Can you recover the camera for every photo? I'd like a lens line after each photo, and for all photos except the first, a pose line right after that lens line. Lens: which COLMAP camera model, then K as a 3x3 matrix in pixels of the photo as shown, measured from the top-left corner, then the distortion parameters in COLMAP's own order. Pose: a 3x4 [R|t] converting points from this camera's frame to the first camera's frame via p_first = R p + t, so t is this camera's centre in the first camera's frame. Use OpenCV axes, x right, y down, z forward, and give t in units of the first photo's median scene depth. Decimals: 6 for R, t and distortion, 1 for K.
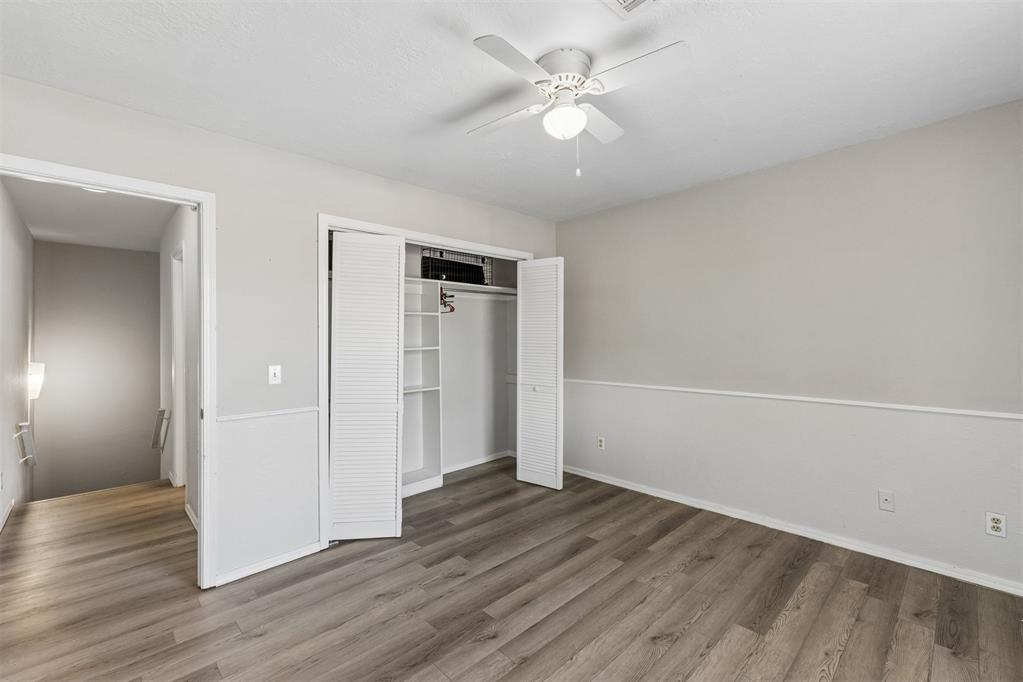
lens RADIAL K [[433.7, 0, 518.4], [0, 433.7, 336.5], [0, 0, 1]] dist [0.013014, 0.000370]
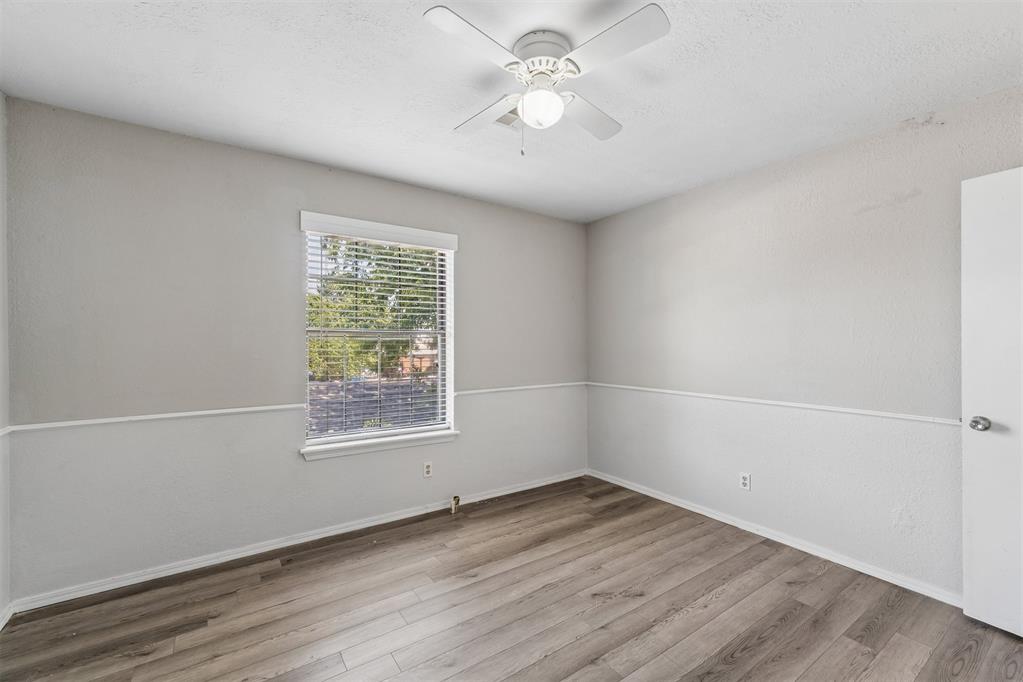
lens RADIAL K [[433.7, 0, 506.9], [0, 433.7, 340.8], [0, 0, 1]] dist [0.013014, 0.000370]
pose [[-0.984162, 0.014920, 0.176641, 0.014979], [0.012943, 0.999840, -0.012338, 0.014503], [-0.176797, -0.009856, -0.984198, 1.470512]]
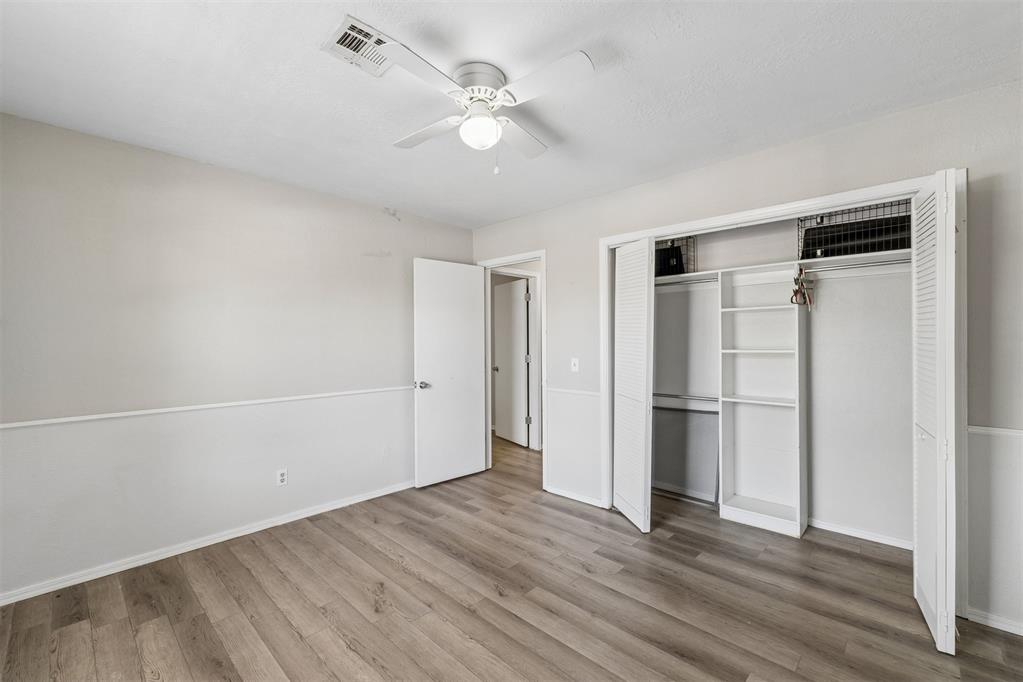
lens RADIAL K [[433.7, 0, 513.4], [0, 433.7, 339.2], [0, 0, 1]] dist [0.013014, 0.000370]
pose [[0.041211, 0.007625, -0.999121, 0.873900], [0.008427, 0.999933, 0.007979, -0.007544], [0.999115, -0.008749, 0.041144, 0.777202]]
